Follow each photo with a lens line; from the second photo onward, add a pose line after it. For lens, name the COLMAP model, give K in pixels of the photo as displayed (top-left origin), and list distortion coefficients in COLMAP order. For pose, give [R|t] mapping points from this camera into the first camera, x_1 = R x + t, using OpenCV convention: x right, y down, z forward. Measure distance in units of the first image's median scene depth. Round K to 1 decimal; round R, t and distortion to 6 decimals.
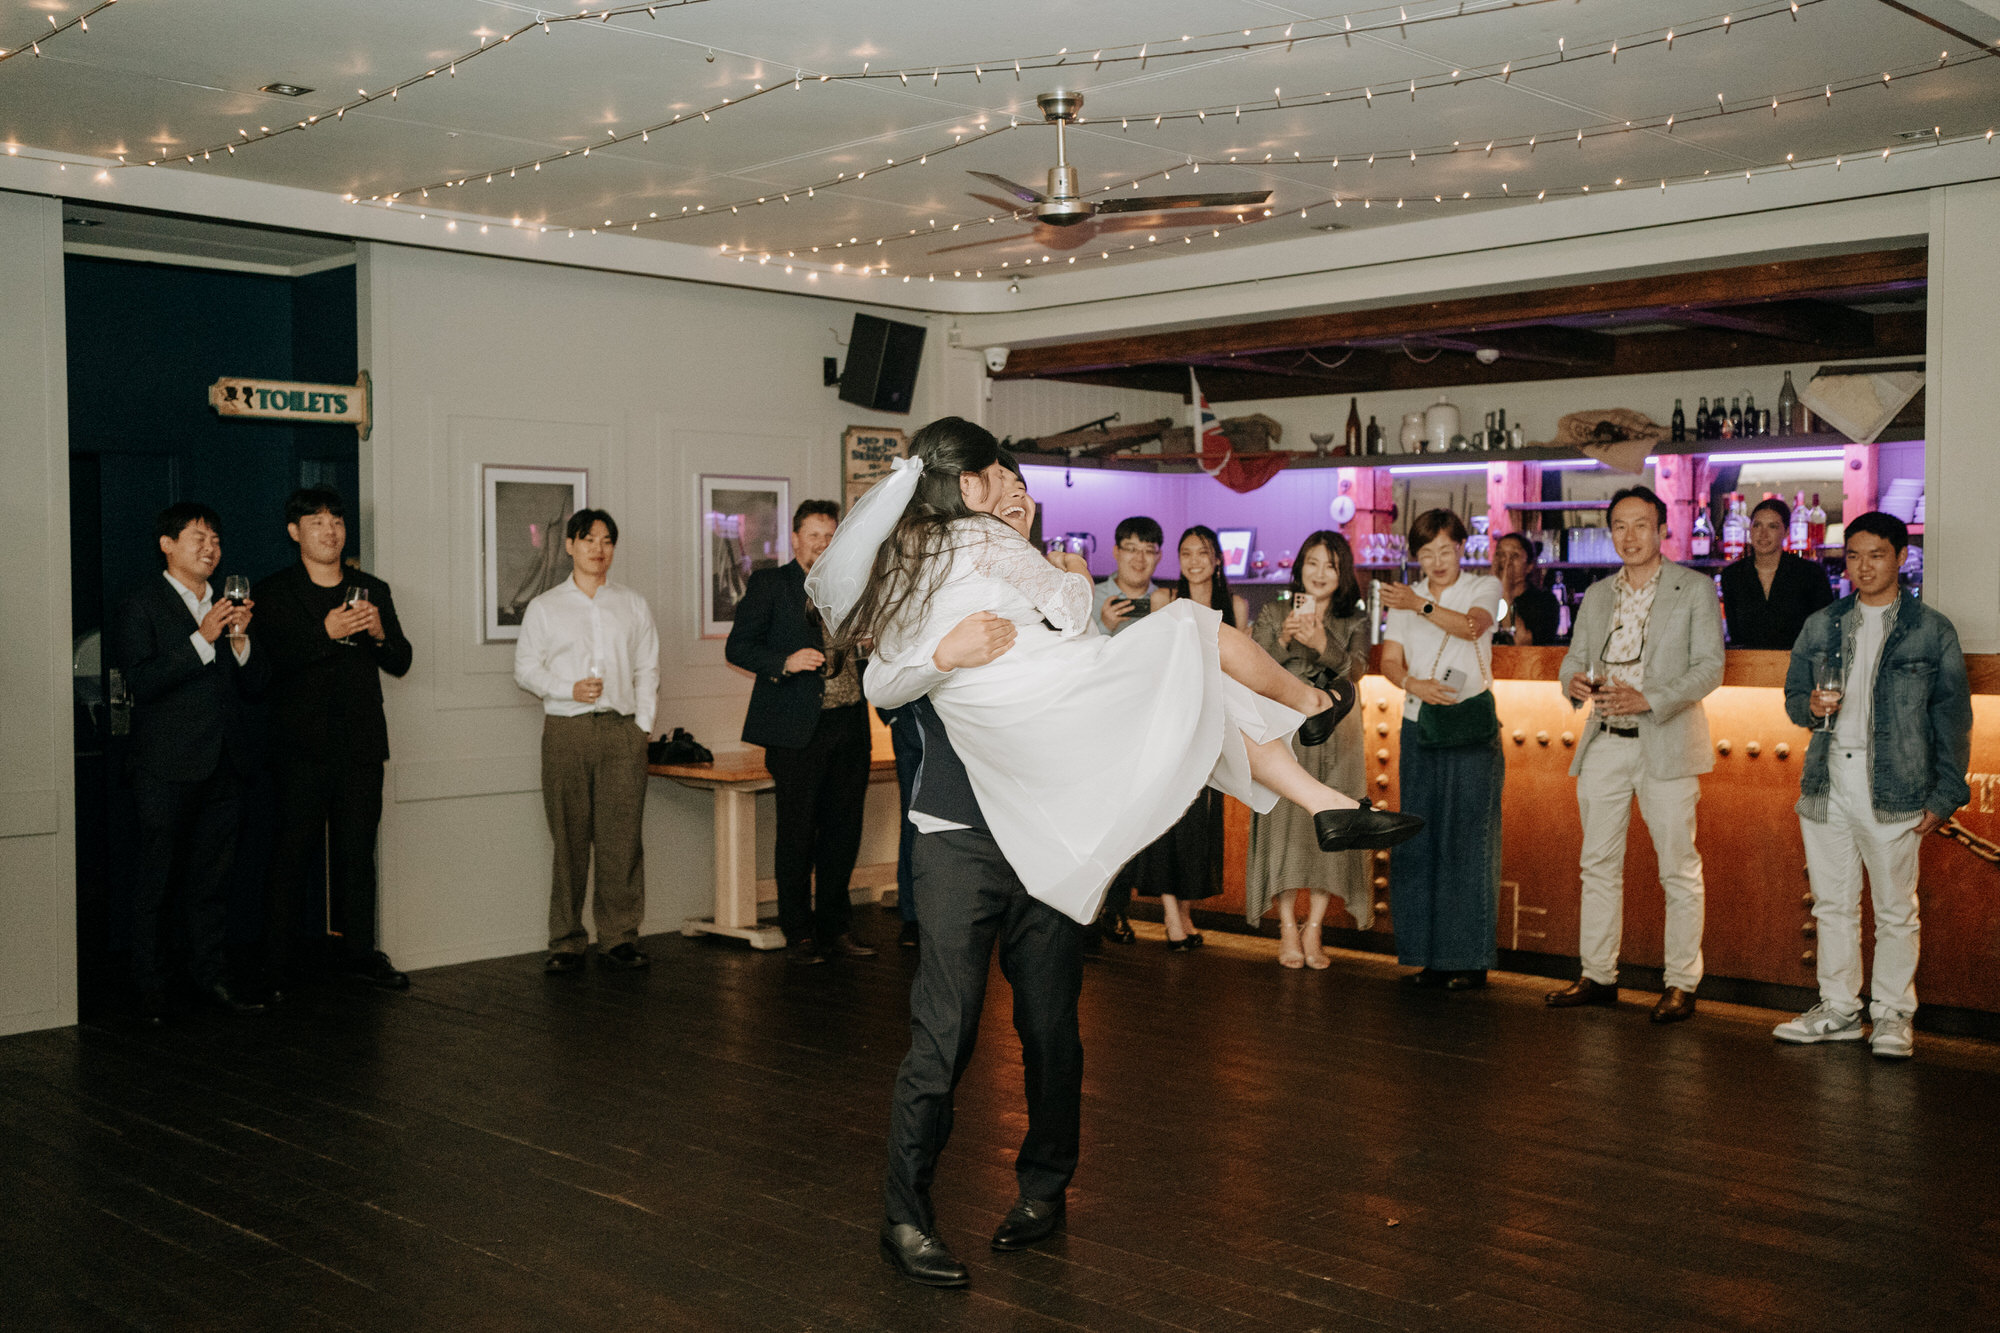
lens RADIAL K [[2169.2, 0, 1008.6], [0, 2169.2, 649.6], [0, 0, 1]] dist [0.026386, 0.000000]
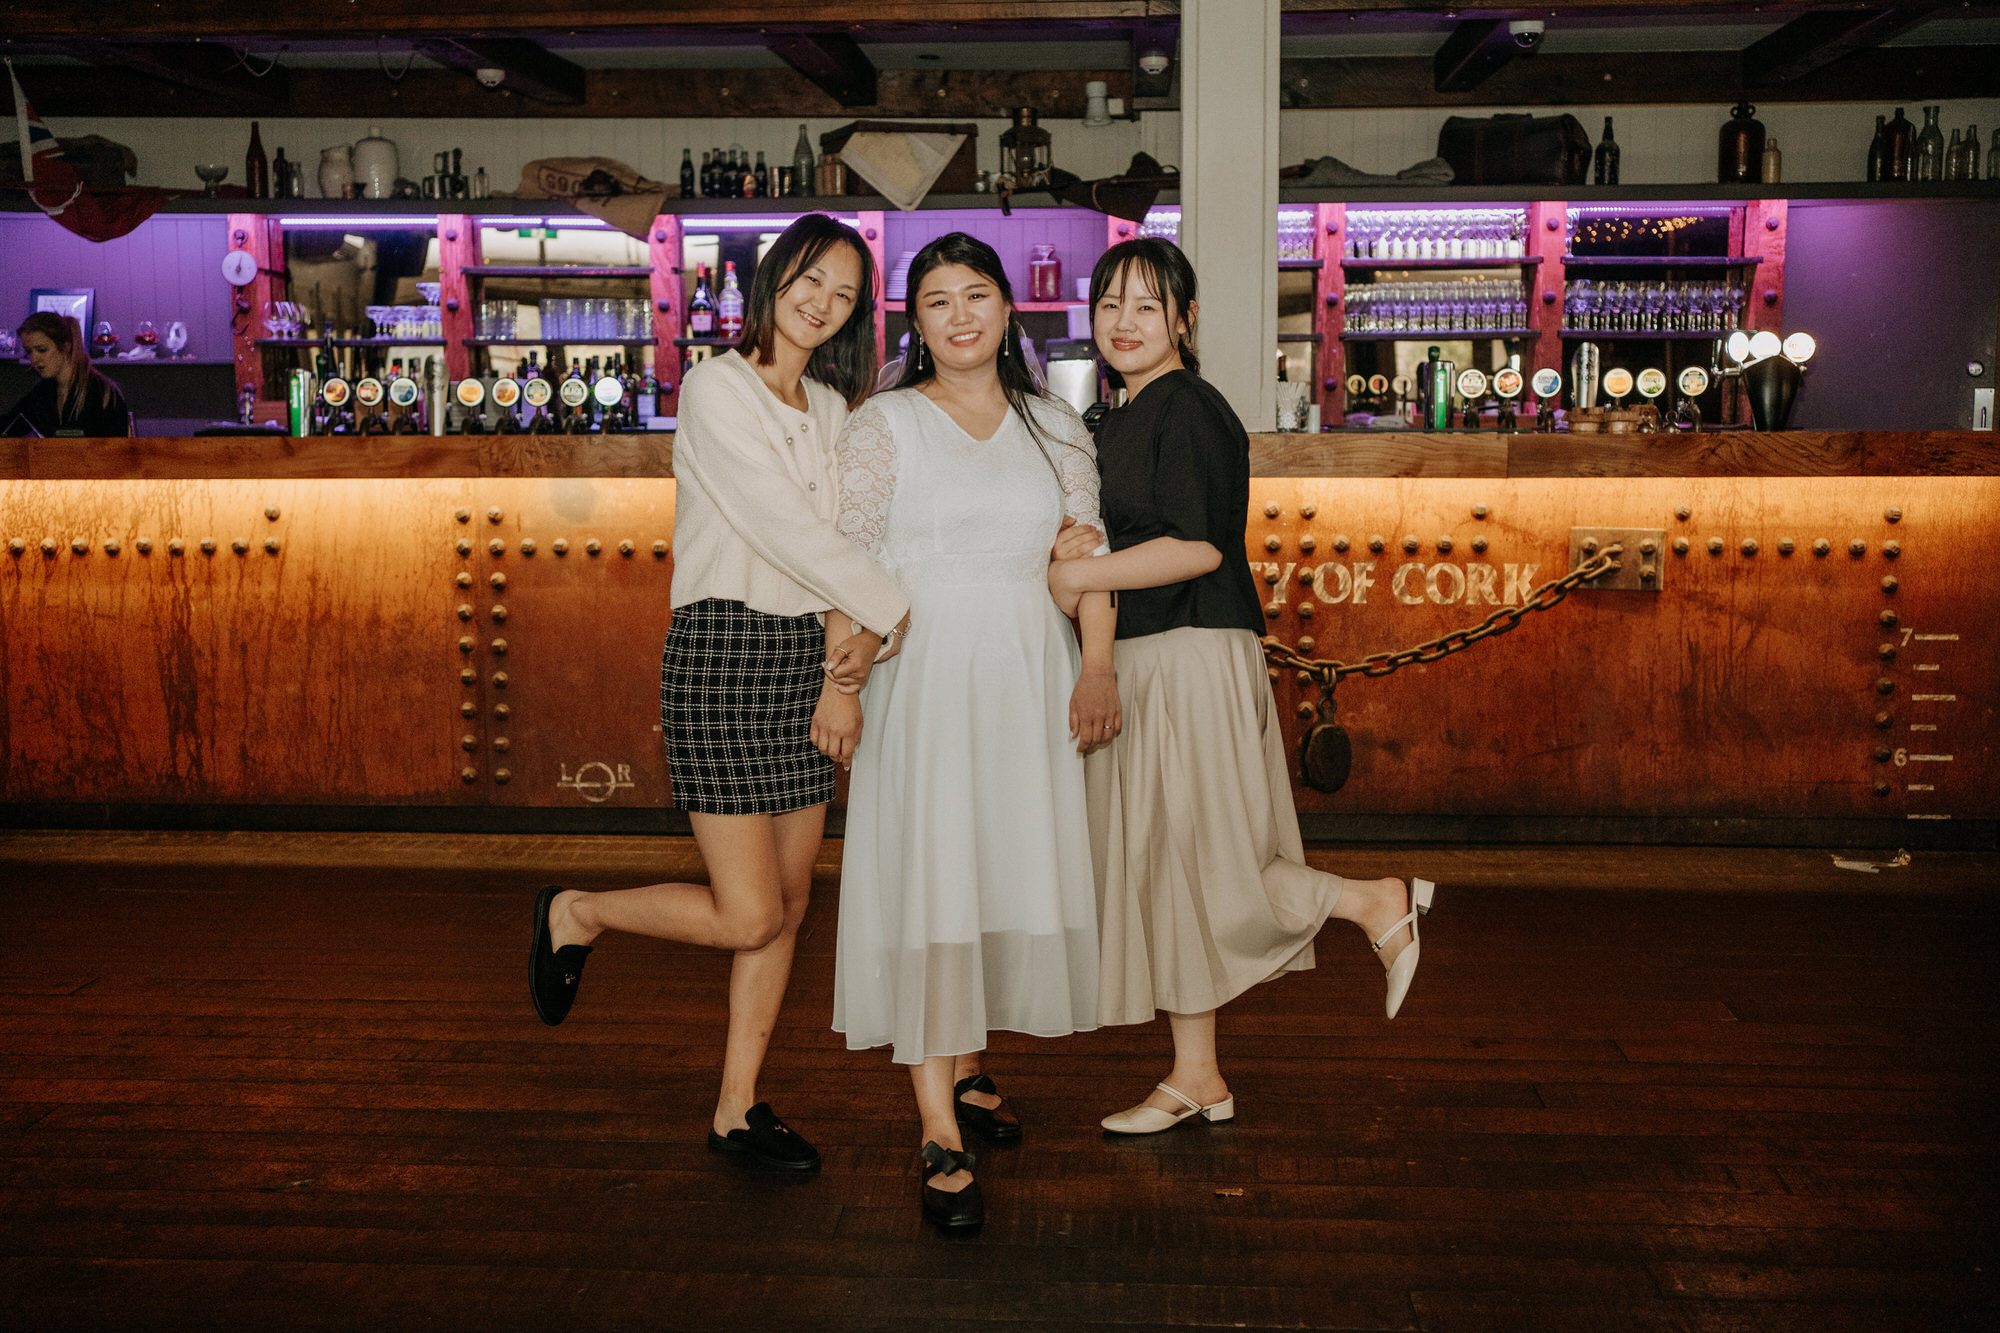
lens RADIAL K [[2169.2, 0, 1009.1], [0, 2169.2, 664.1], [0, 0, 1]] dist [0.026386, 0.000000]
pose [[0.770007, -0.082635, 0.632662, -0.178910], [0.019870, 0.994202, 0.105674, -0.000268], [-0.637726, -0.068799, 0.767185, 0.272682]]
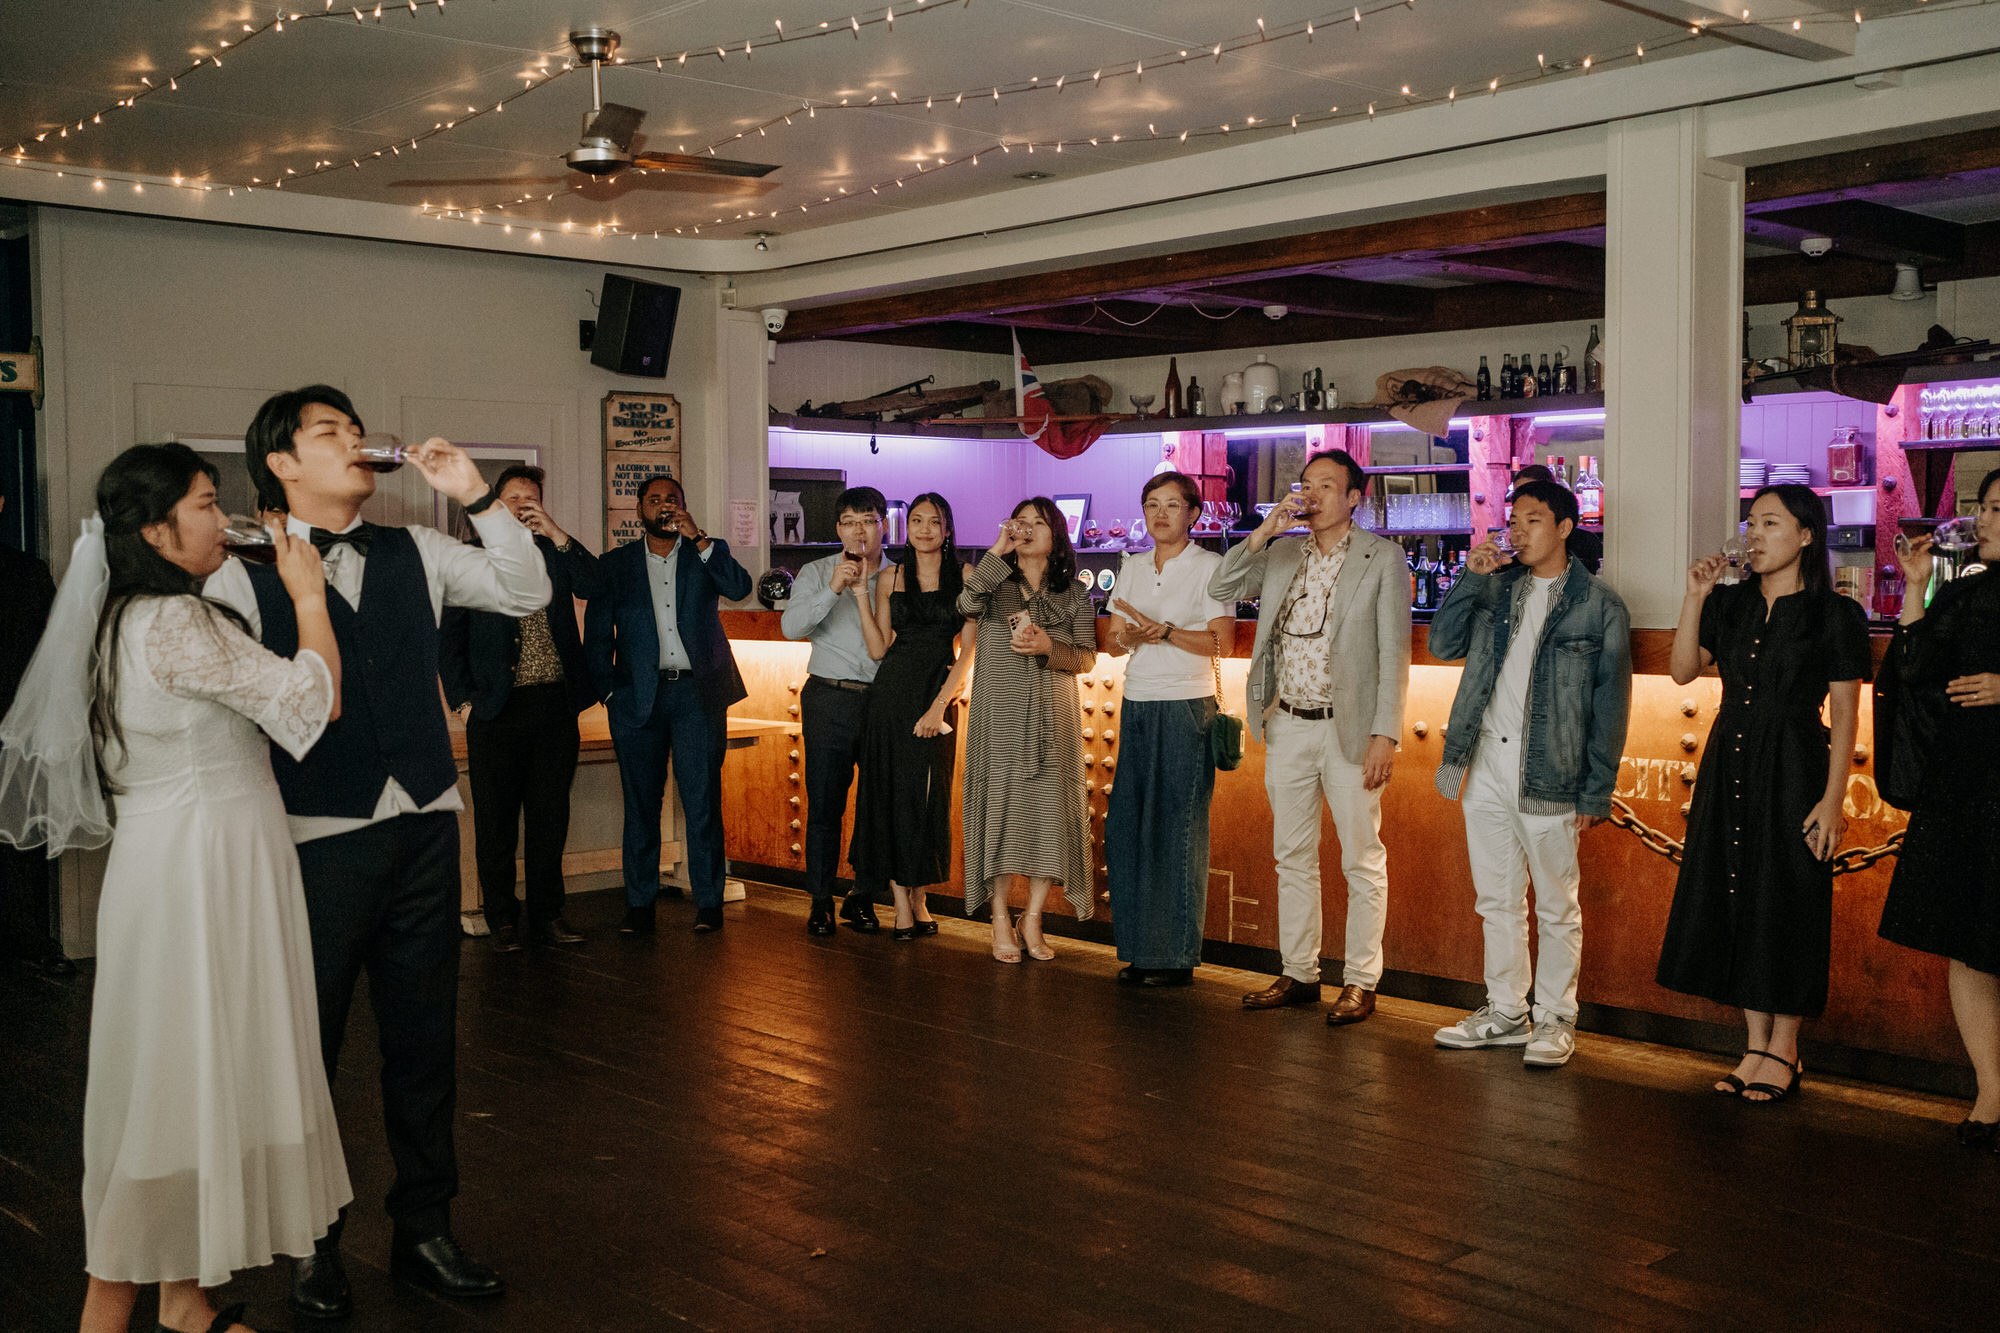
lens RADIAL K [[2169.2, 0, 998.7], [0, 2169.2, 666.8], [0, 0, 1]] dist [0.026386, 0.000000]
pose [[0.998337, -0.000949, -0.057631, 0.172803], [0.002344, 0.999706, 0.024151, -0.004258], [0.057591, -0.024246, 0.998046, 0.050967]]
